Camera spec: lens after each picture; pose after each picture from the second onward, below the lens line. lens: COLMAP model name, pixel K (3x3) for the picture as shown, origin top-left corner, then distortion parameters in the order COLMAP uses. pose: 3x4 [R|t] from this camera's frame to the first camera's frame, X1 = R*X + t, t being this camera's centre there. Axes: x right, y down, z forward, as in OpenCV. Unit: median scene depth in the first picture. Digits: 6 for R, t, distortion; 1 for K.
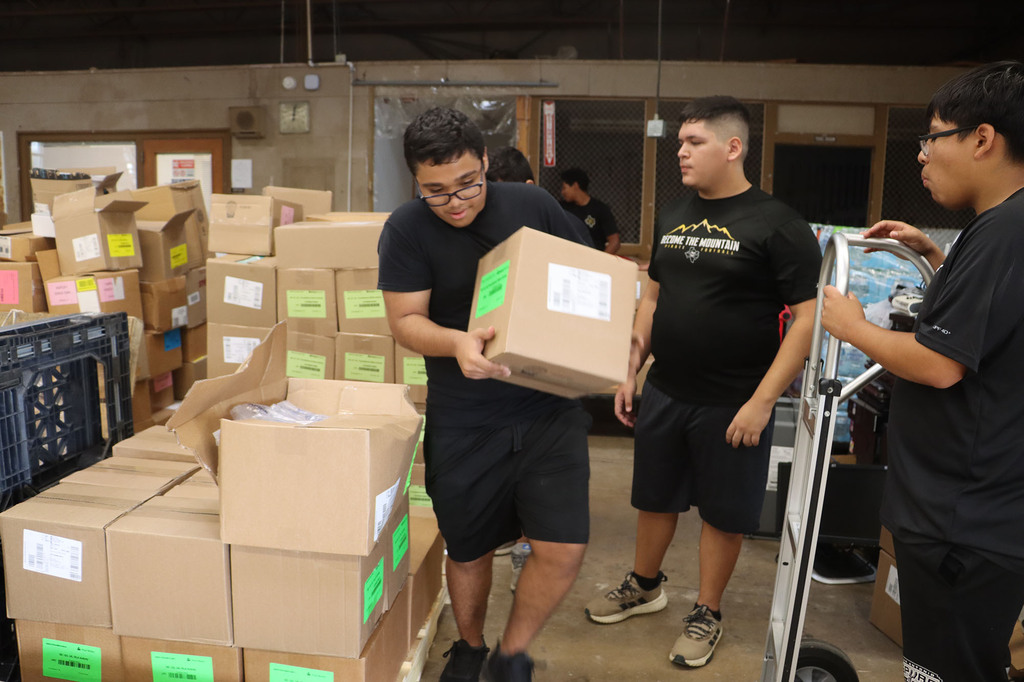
lens RADIAL K [[831.2, 0, 512.0], [0, 831.2, 341.0], [0, 0, 1]] dist [-0.179668, 0.133295]
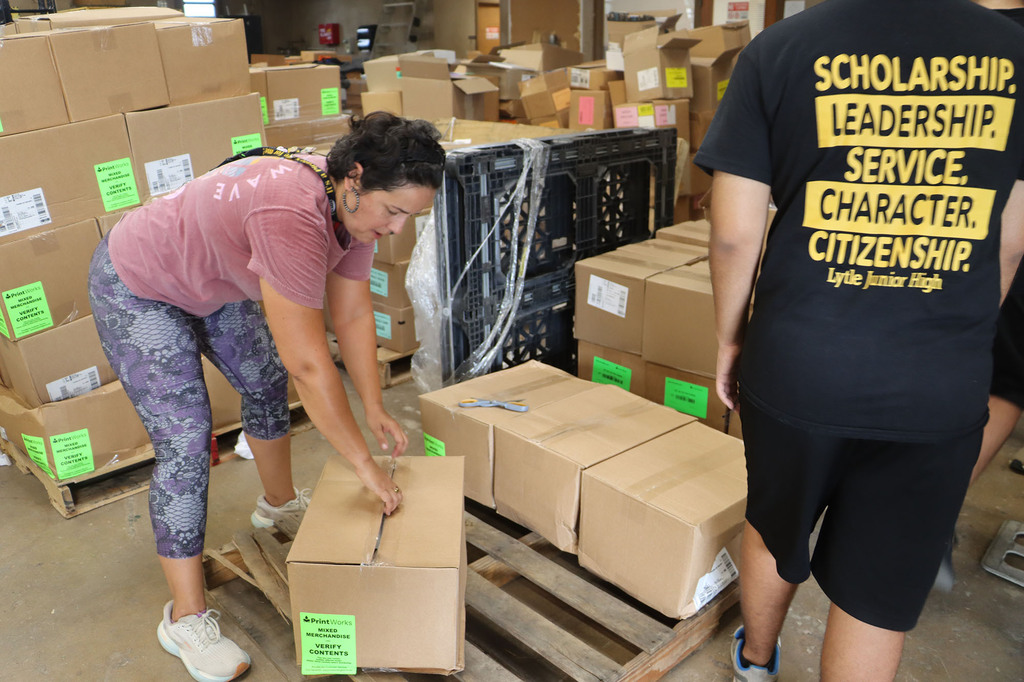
lens RADIAL K [[831.2, 0, 512.0], [0, 831.2, 341.0], [0, 0, 1]] dist [-0.179668, 0.133295]
pose [[0.800995, 0.170114, -0.573993, 0.063281], [-0.063298, 0.977470, 0.201360, 0.032801], [0.595315, -0.124956, 0.793717, -0.127774]]
